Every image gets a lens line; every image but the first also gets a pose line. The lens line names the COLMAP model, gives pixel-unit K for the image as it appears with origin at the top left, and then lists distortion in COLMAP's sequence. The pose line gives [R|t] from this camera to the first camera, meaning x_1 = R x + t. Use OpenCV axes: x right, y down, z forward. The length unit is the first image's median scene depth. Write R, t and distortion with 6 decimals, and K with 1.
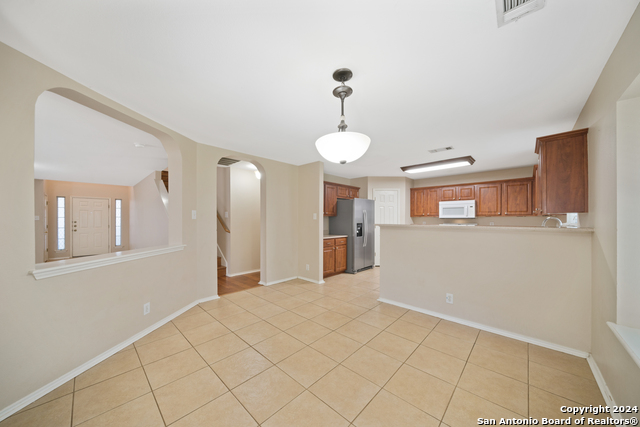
lens RADIAL K [[222.4, 0, 313.9], [0, 222.4, 215.5], [0, 0, 1]] dist [-0.000803, -0.000421]
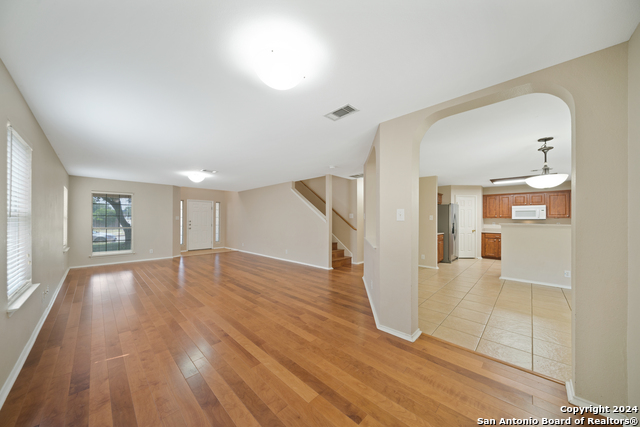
lens RADIAL K [[222.4, 0, 317.4], [0, 222.4, 218.9], [0, 0, 1]] dist [-0.000803, -0.000421]
pose [[0.999922, 0.004563, -0.011614, -0.553914], [-0.004437, 0.999932, 0.010828, 0.000438], [0.011663, -0.010776, 0.999874, -0.271888]]
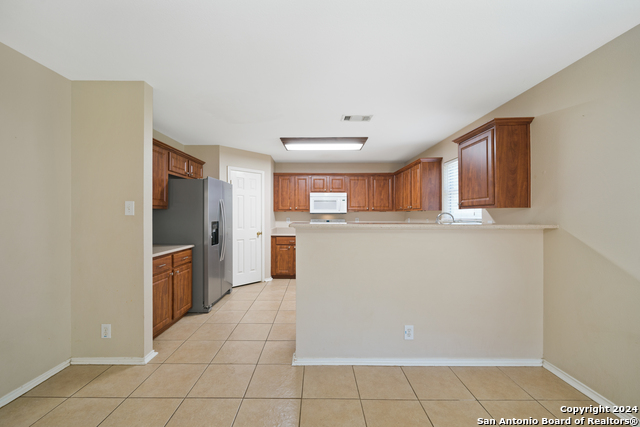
lens RADIAL K [[265.2, 0, 320.7], [0, 265.2, 213.0], [0, 0, 1]] dist [0.001957, 0.000611]
pose [[0.722068, 0.004213, 0.691809, -0.073326], [-0.011352, 0.999919, 0.005759, 0.004913], [-0.691729, -0.012012, 0.722057, 0.316254]]
